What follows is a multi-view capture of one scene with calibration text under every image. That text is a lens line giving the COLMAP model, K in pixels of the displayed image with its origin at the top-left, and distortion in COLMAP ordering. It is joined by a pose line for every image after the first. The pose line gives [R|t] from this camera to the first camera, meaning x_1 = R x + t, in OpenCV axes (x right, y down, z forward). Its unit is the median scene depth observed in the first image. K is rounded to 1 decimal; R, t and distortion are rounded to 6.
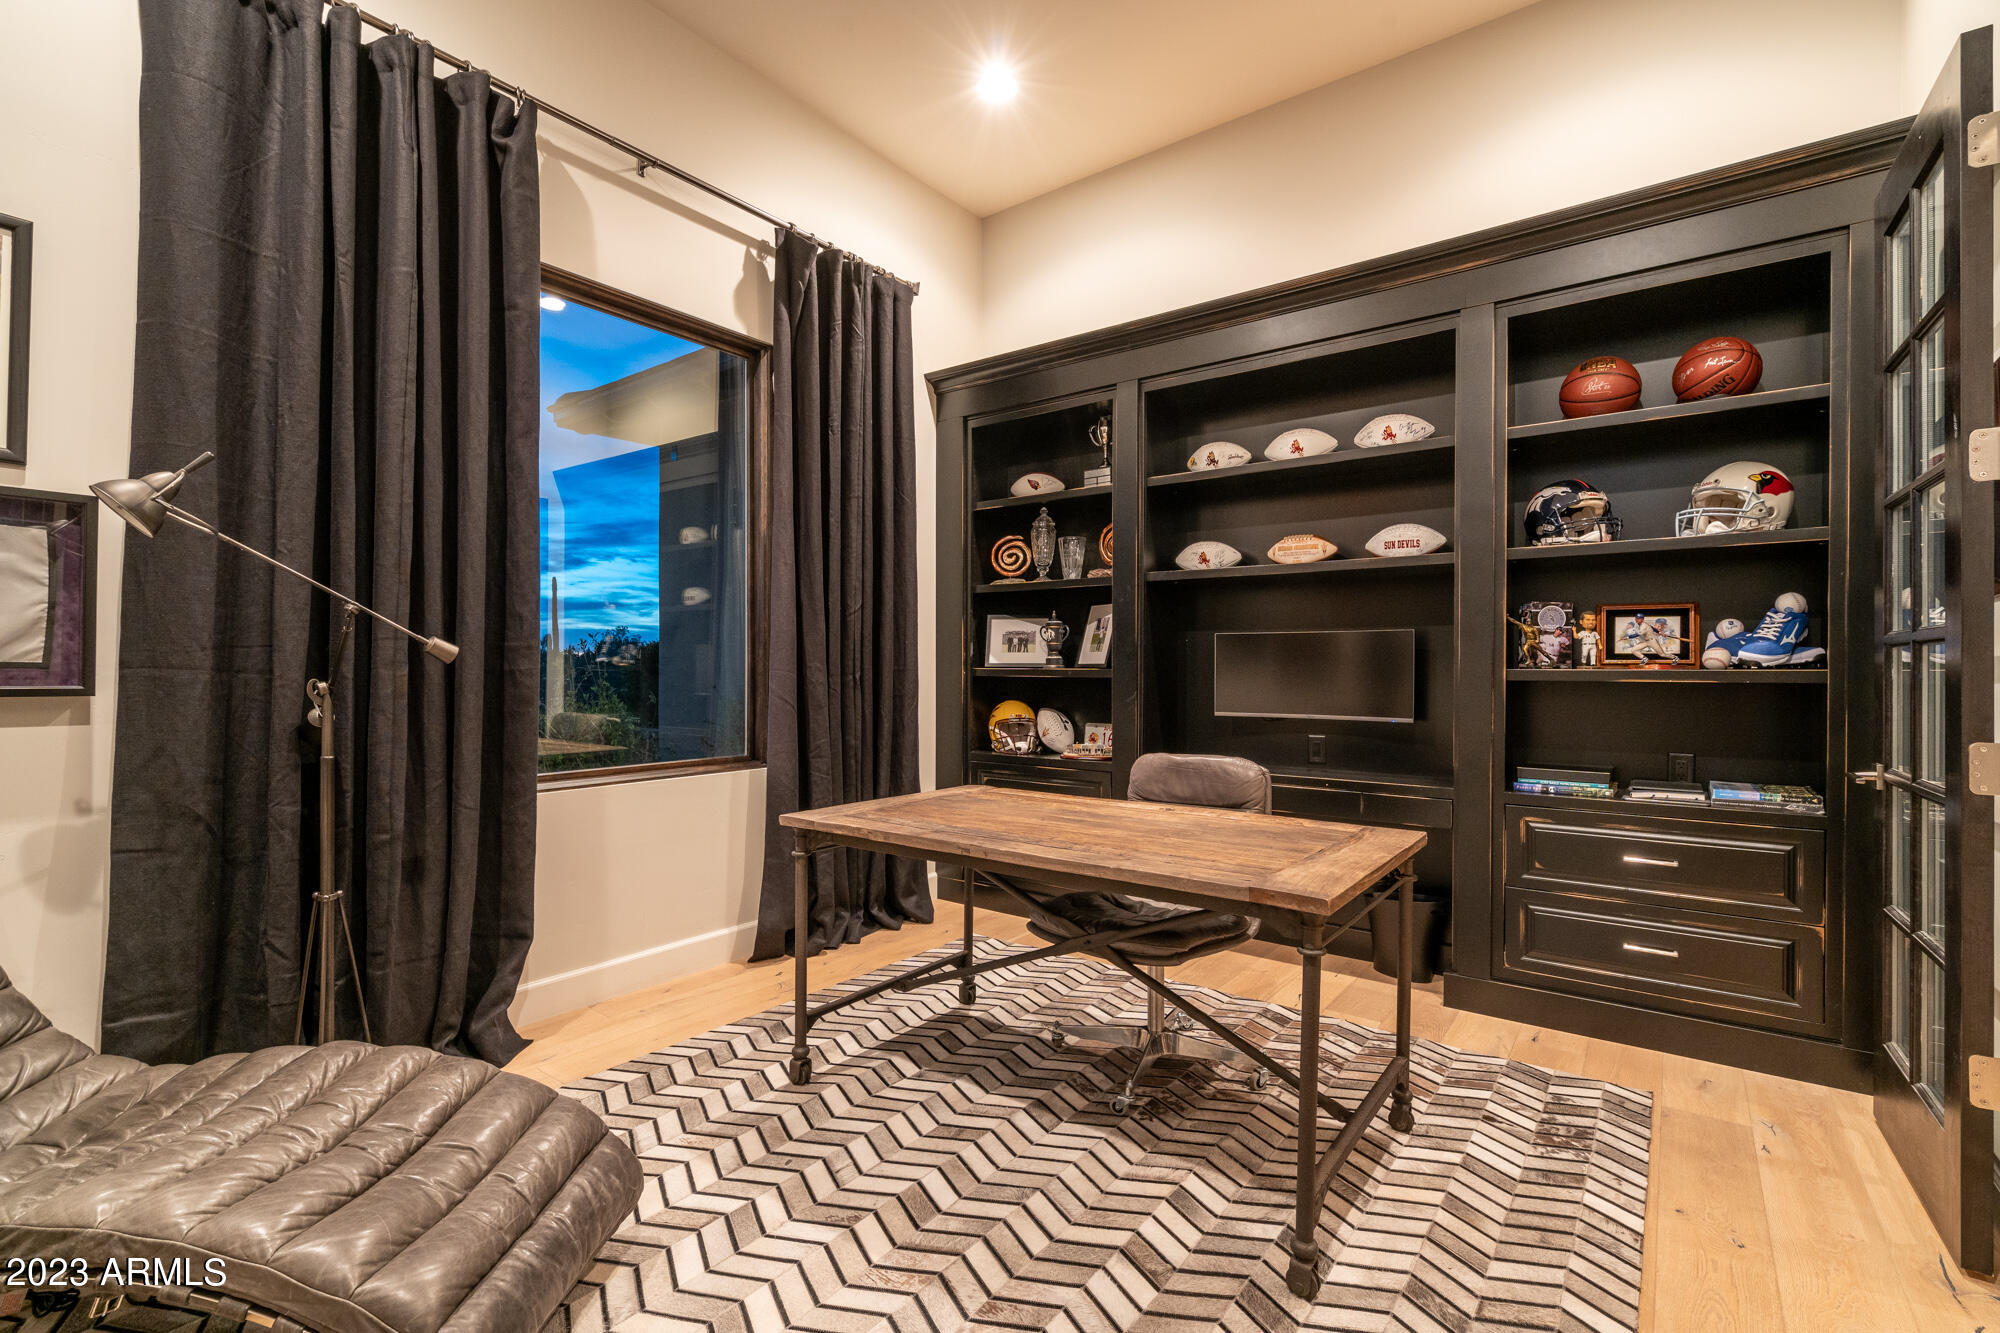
lens RADIAL K [[903.9, 0, 994.4], [0, 903.9, 668.8], [0, 0, 1]] dist [-0.002020, 0.000872]
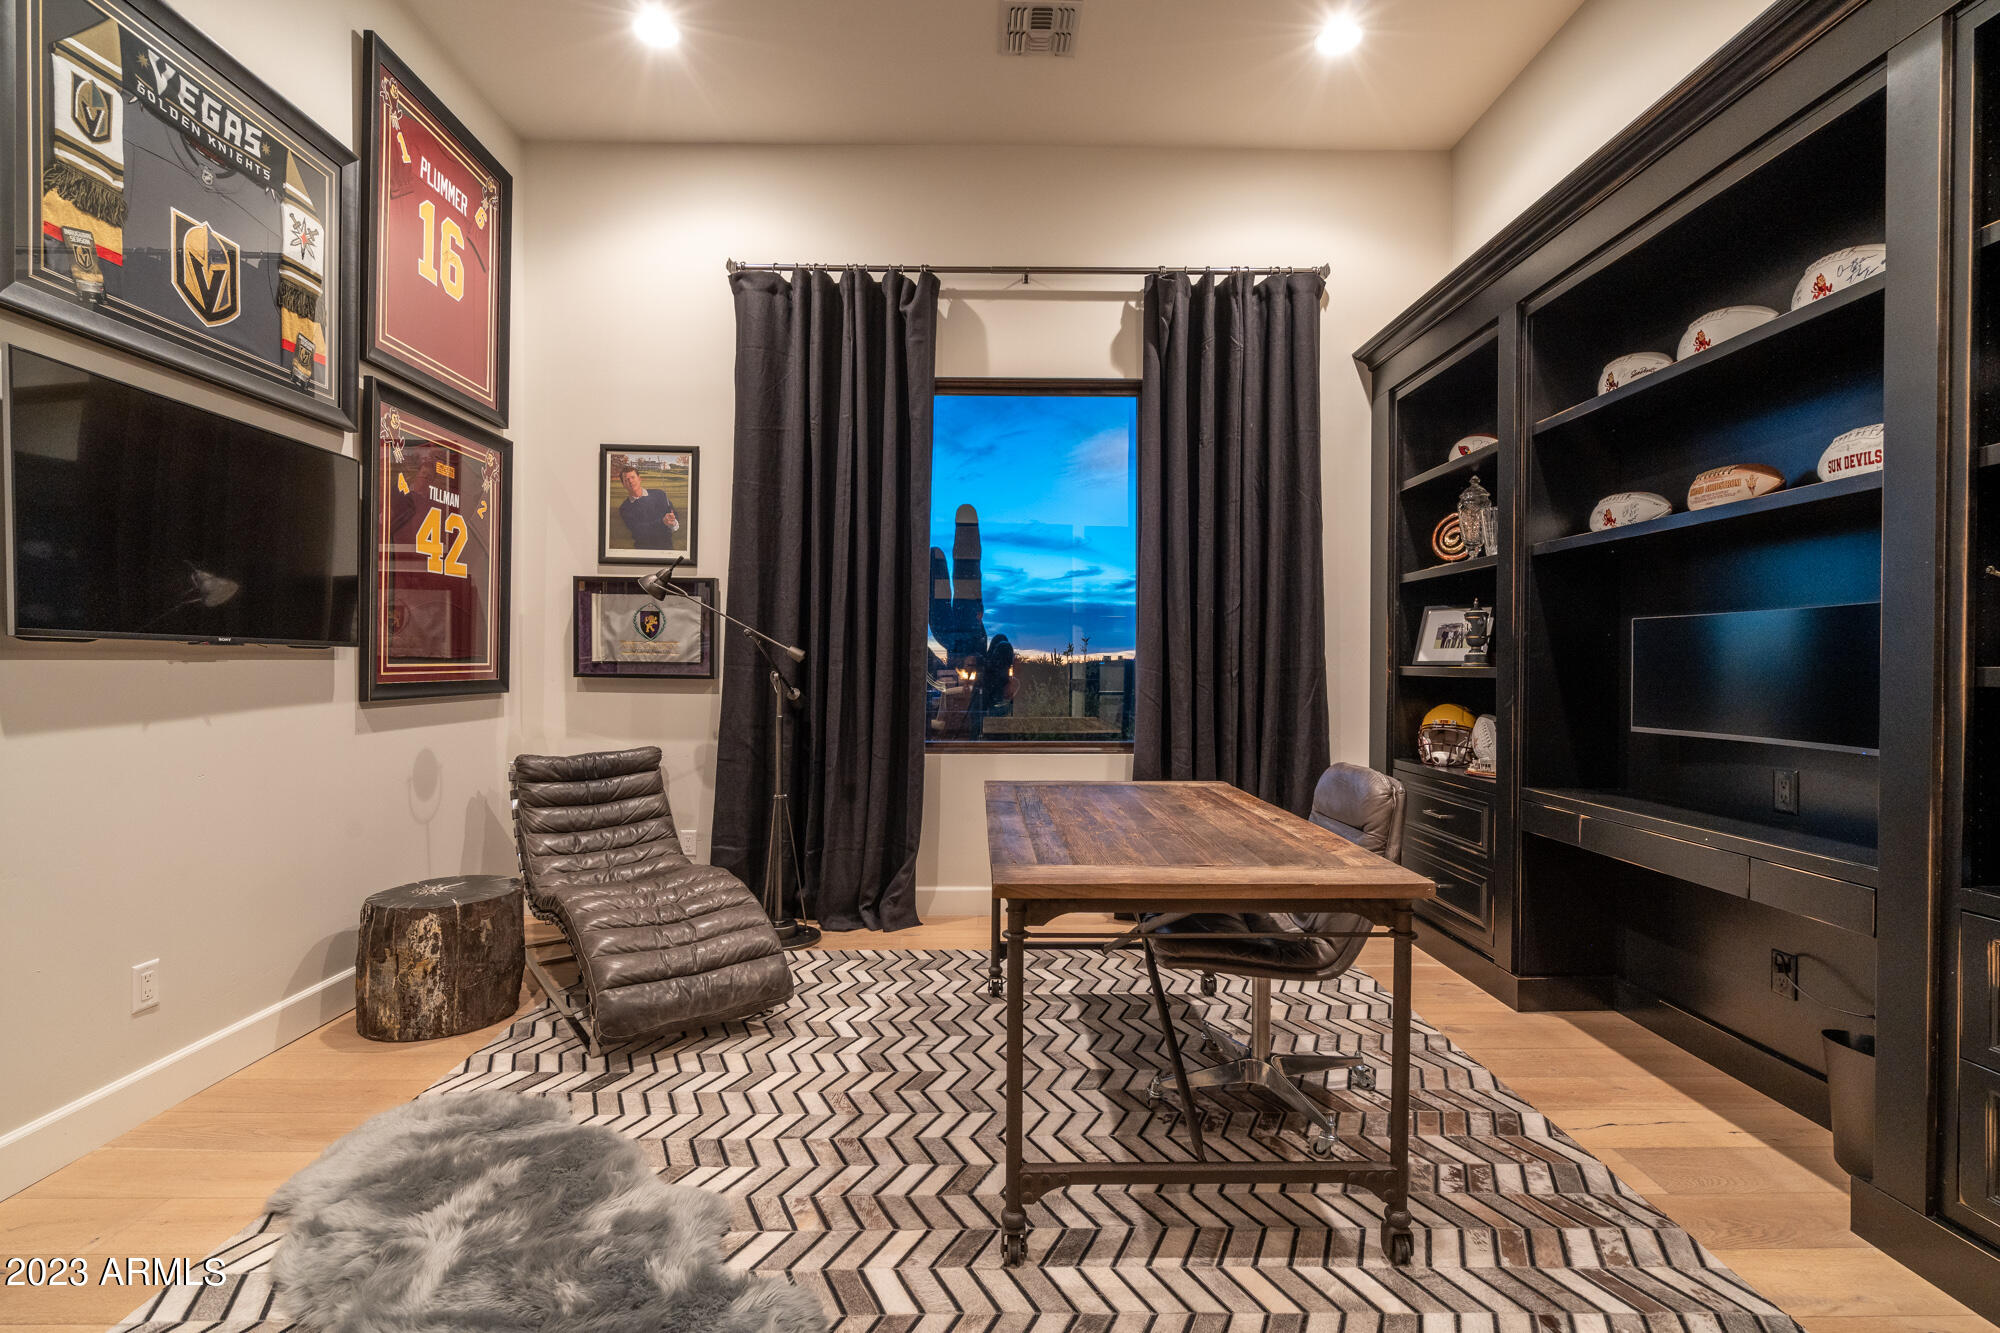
lens RADIAL K [[903.9, 0, 994.4], [0, 903.9, 668.8], [0, 0, 1]] dist [-0.002020, 0.000872]
pose [[0.611138, 0.001997, -0.791522, 0.734940], [-0.002691, 0.999996, 0.000445, 0.003726], [0.791520, 0.001858, 0.611141, 0.218021]]
